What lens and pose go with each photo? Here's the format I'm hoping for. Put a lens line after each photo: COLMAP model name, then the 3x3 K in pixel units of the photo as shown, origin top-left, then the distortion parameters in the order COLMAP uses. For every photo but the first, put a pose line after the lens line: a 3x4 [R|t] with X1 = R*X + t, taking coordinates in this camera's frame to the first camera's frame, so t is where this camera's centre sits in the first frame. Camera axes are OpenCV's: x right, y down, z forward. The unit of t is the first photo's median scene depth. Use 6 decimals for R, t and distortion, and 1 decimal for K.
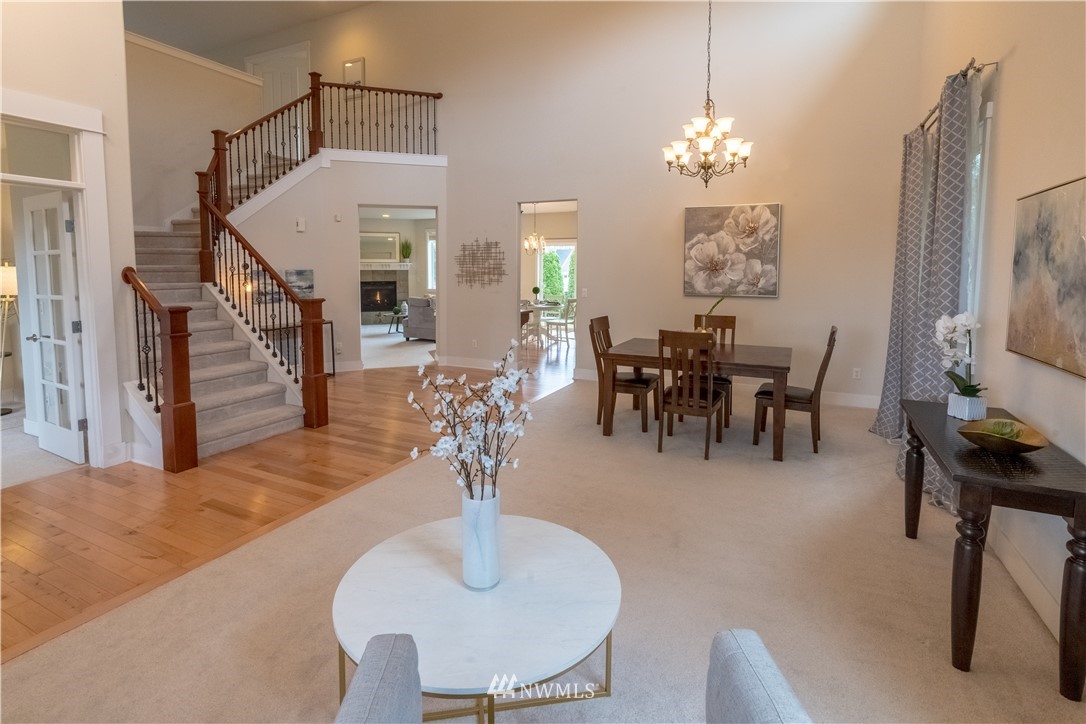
lens RADIAL K [[517.7, 0, 542.7], [0, 517.7, 310.0], [0, 0, 1]] dist [-0.001279, 0.001601]
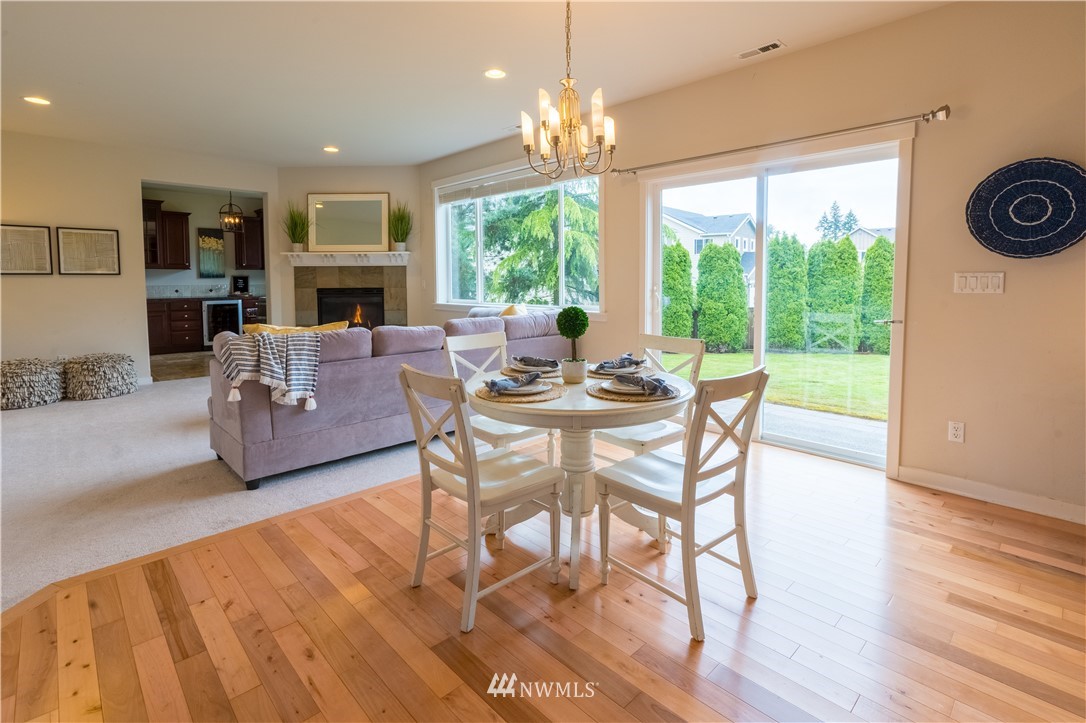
lens RADIAL K [[517.7, 0, 542.7], [0, 517.7, 309.5], [0, 0, 1]] dist [-0.001279, 0.001601]
pose [[0.939567, 0.012017, -0.342155, 0.094524], [-0.020033, 0.999601, -0.019901, -0.062979], [0.341780, 0.025553, 0.939433, 1.333498]]
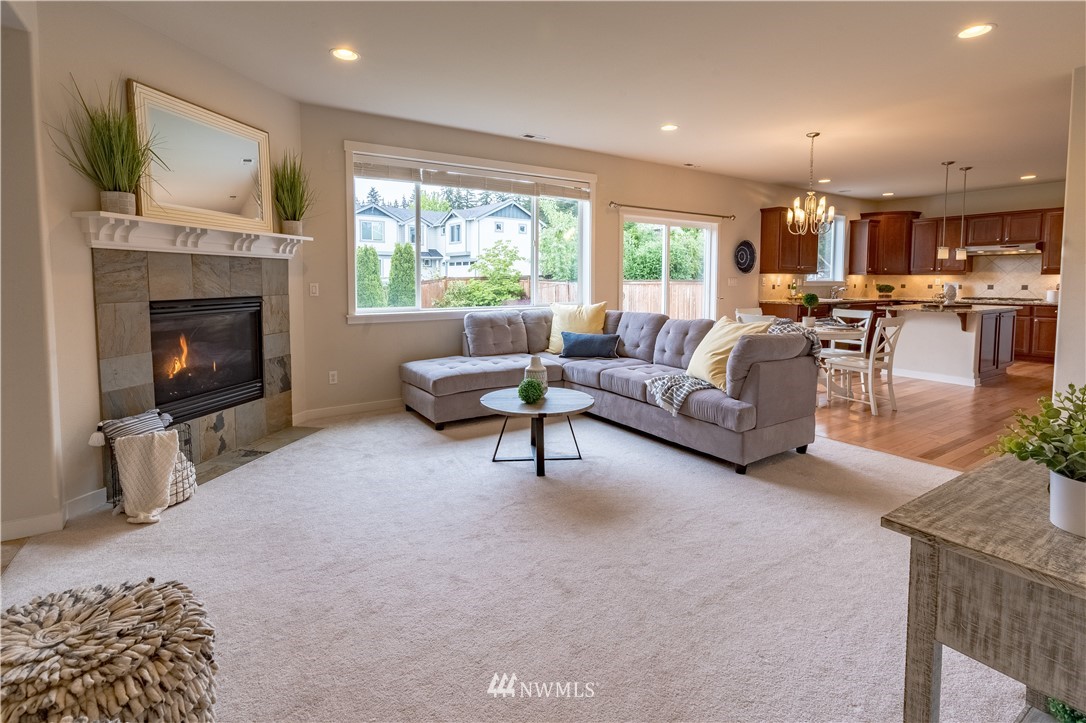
lens RADIAL K [[511.6, 0, 545.0], [0, 511.6, 311.5], [0, 0, 1]] dist [-0.034899, 0.030567]
pose [[0.519777, -0.059438, 0.852232, -1.034936], [0.072929, 0.997022, 0.025056, -0.097986], [-0.851184, 0.049129, 0.522564, 1.657273]]
